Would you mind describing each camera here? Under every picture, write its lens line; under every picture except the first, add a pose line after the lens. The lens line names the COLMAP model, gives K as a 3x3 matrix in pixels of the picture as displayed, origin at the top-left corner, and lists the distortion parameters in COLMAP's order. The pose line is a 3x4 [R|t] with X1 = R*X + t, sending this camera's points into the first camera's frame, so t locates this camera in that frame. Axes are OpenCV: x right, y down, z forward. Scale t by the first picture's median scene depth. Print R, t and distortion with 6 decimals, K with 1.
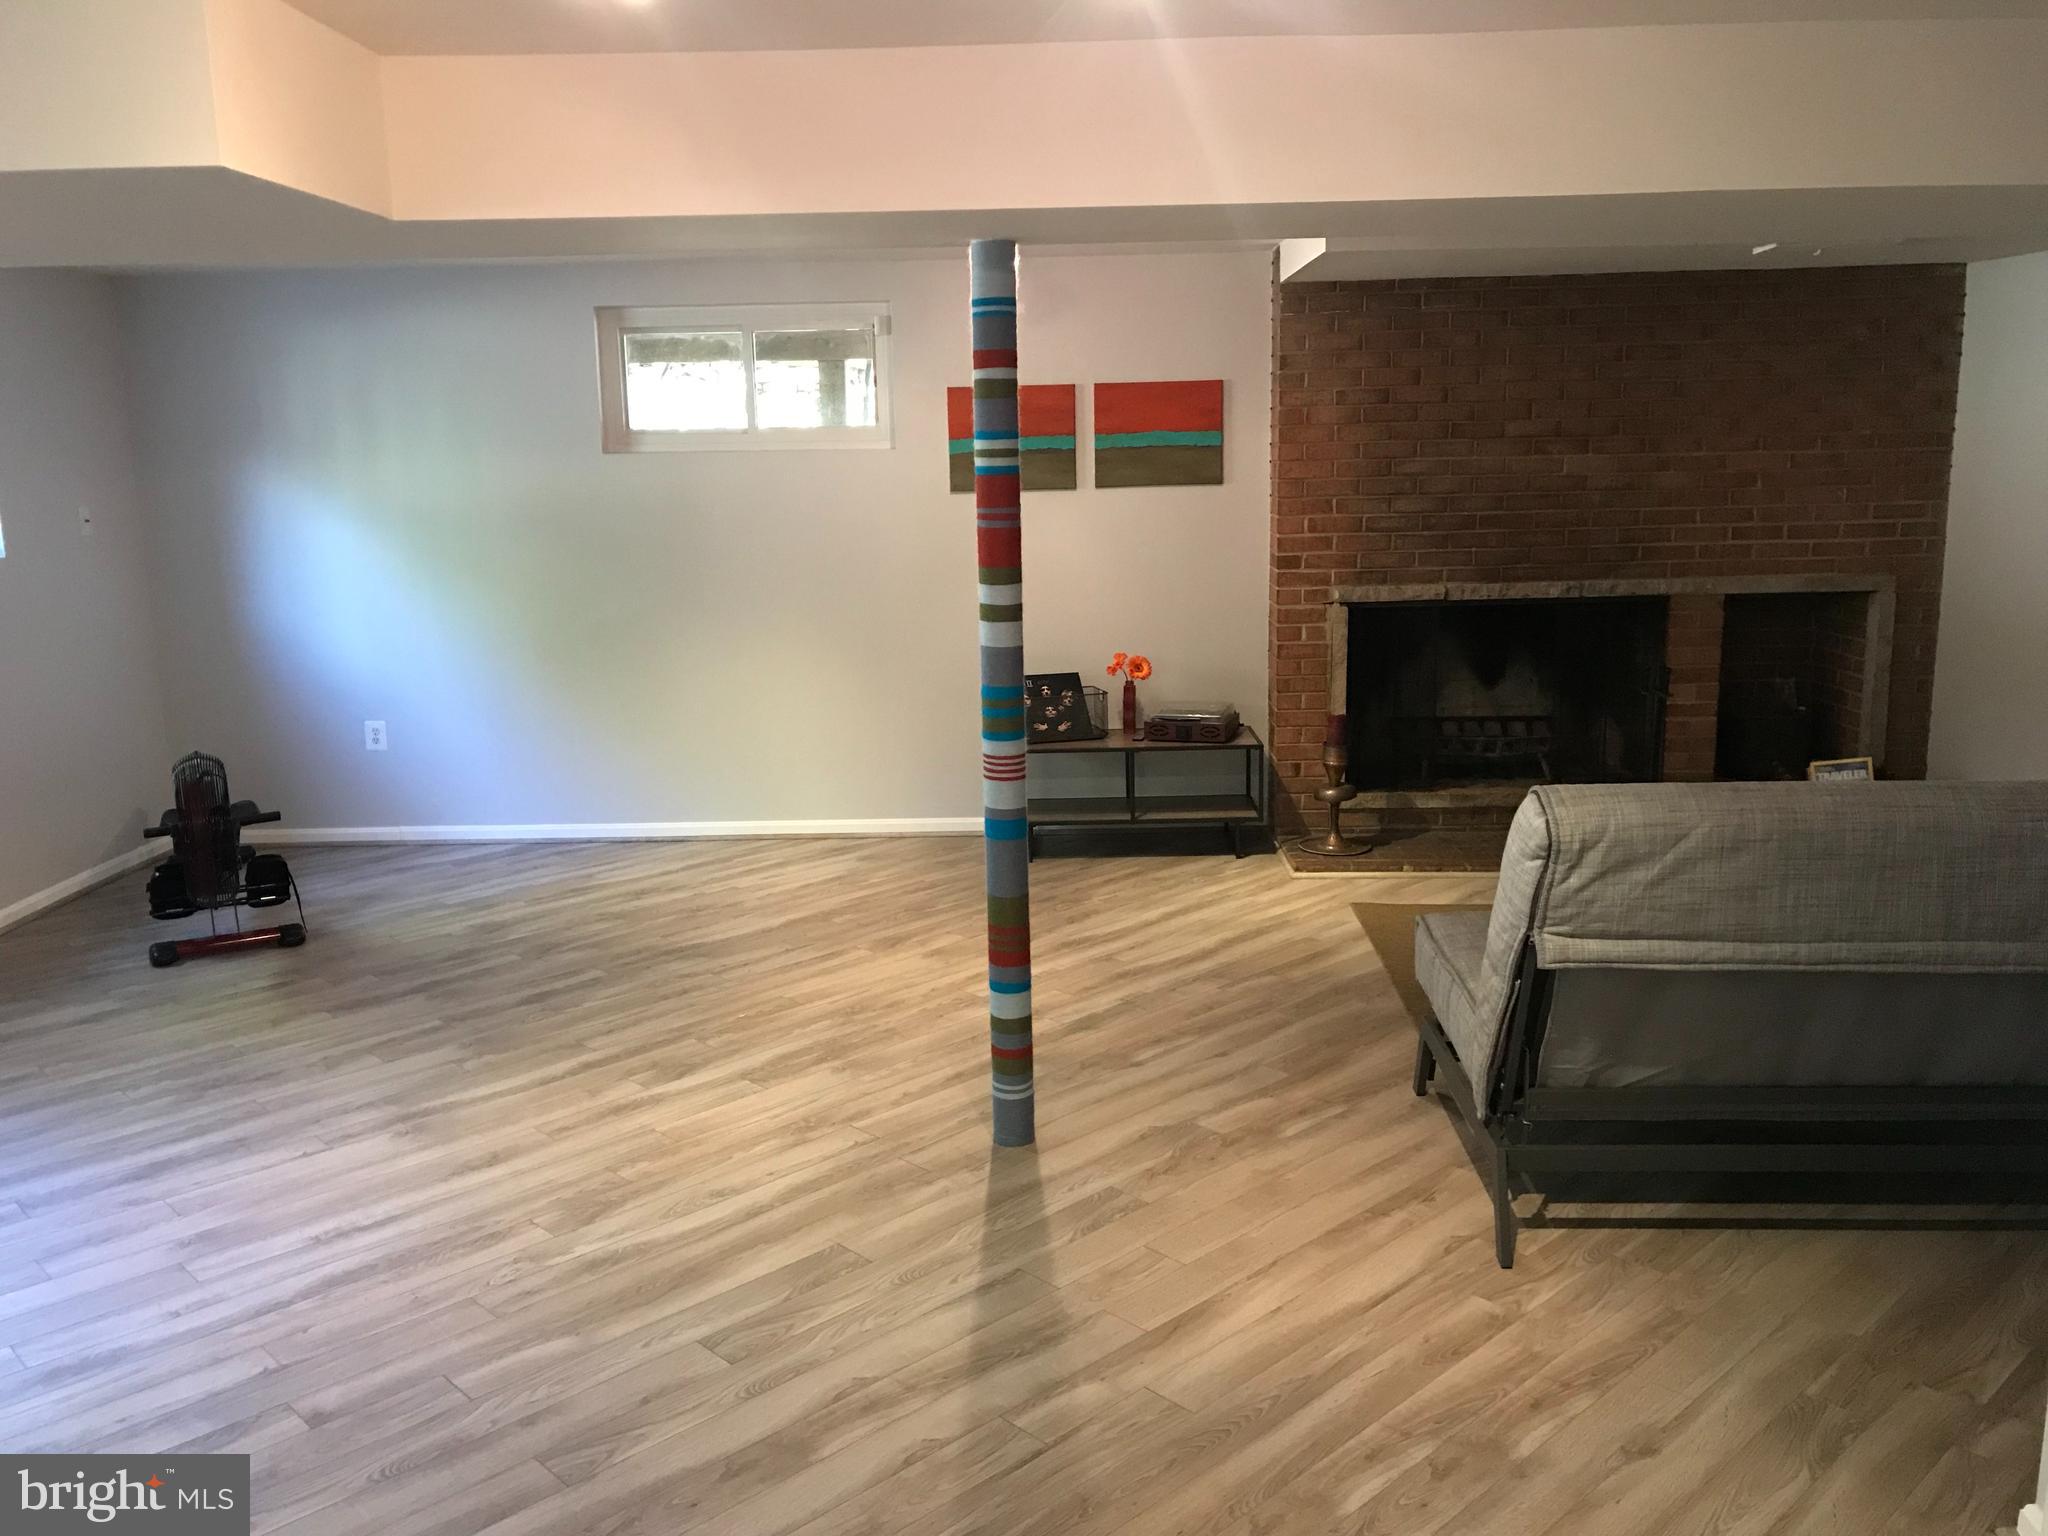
lens RADIAL K [[1675.0, 0, 1035.7], [0, 1675.0, 767.5], [0, 0, 1]] dist [0.065242, -0.095936]
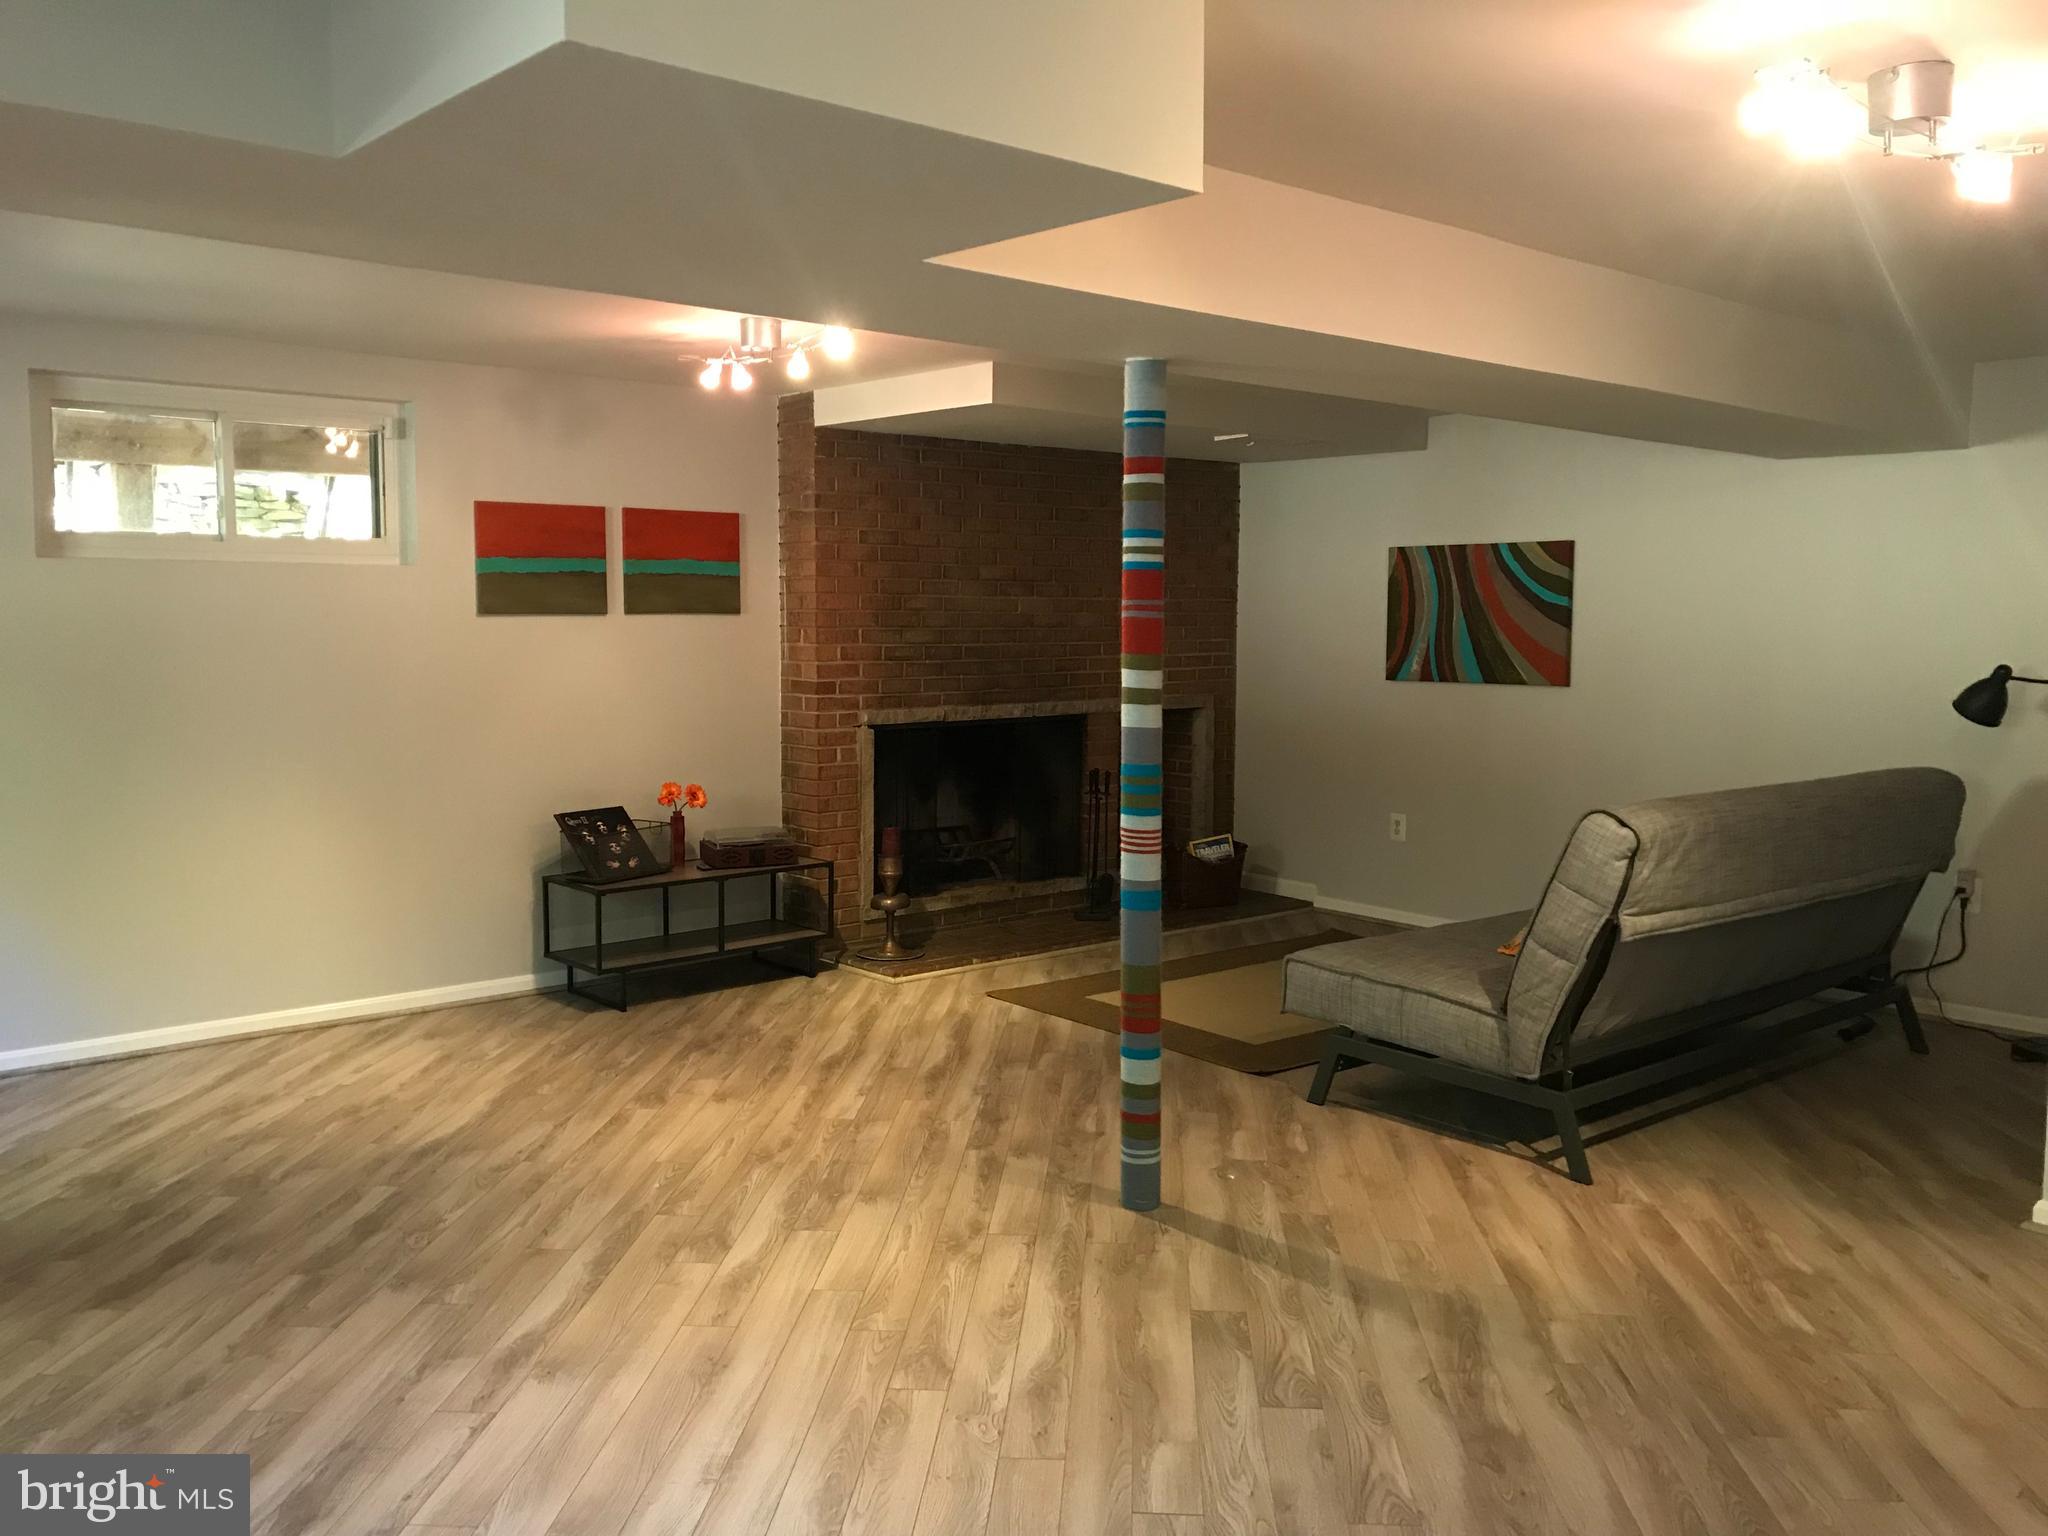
lens RADIAL K [[1675.0, 0, 1044.6], [0, 1675.0, 753.4], [0, 0, 1]] dist [0.065242, -0.095936]
pose [[0.735229, -0.033287, 0.677001, -0.527626], [0.109713, 0.991467, -0.070402, 0.007871], [-0.668880, 0.126037, 0.732607, 0.169776]]
